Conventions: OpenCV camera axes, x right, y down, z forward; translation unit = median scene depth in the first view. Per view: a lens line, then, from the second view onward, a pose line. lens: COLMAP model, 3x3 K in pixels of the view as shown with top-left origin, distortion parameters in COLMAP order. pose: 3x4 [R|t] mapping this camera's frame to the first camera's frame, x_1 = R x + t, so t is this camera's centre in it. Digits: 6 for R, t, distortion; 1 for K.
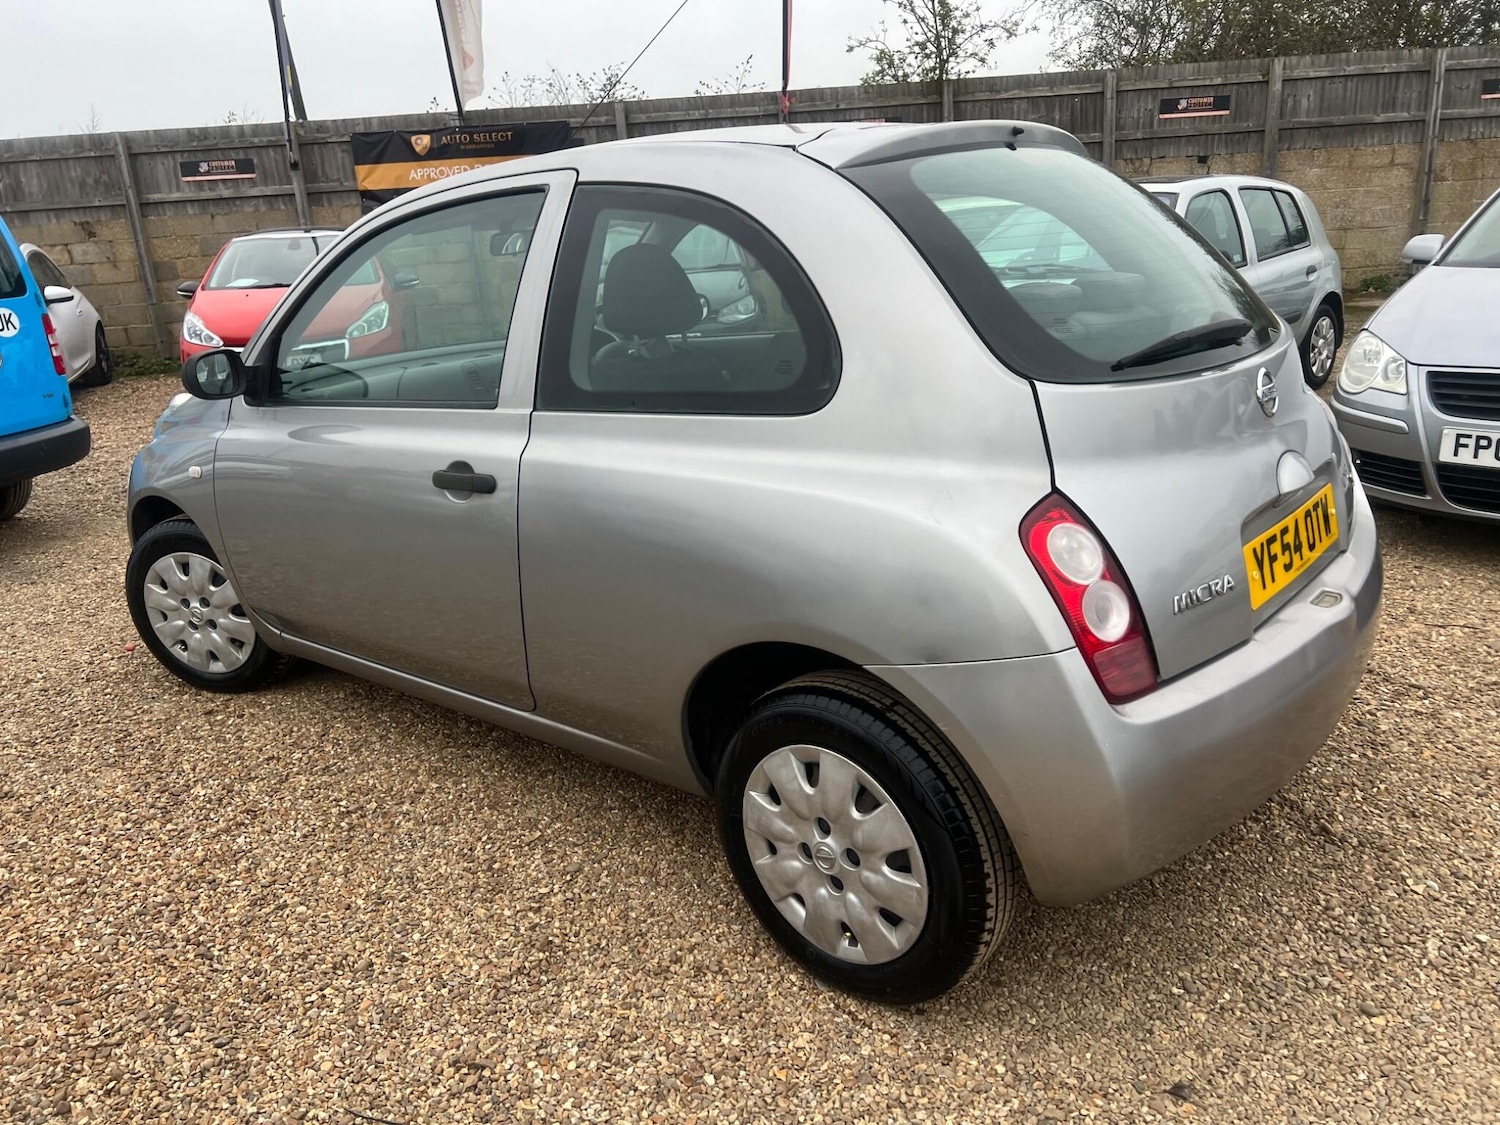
lens RADIAL K [[1067.6, 0, 791.6], [0, 1067.6, 569.1], [0, 0, 1]] dist [0.052922, -0.049475]
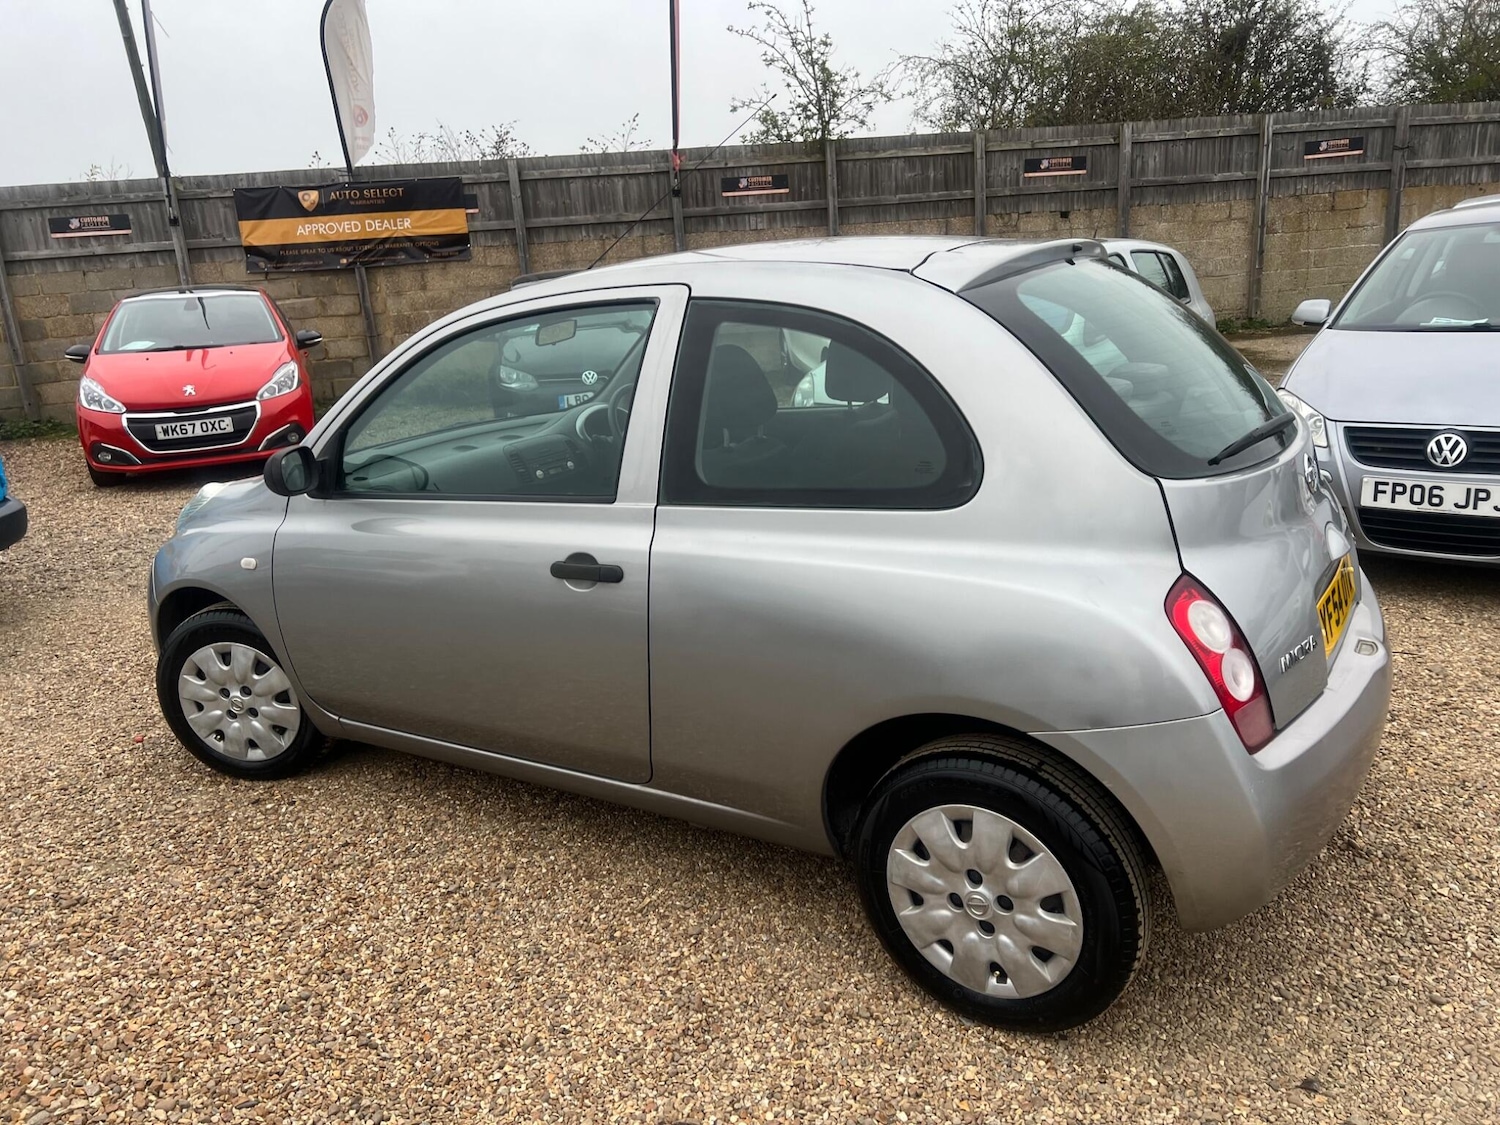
lens RADIAL K [[1076.2, 0, 750.0], [0, 1076.2, 562.5], [0, 0, 1]] dist [0.052193, -0.051358]
pose [[0.991945, -0.039456, 0.120370, -0.254624], [0.043448, 0.998583, -0.030723, -0.048007], [-0.118987, 0.035706, 0.992254, -0.077875]]
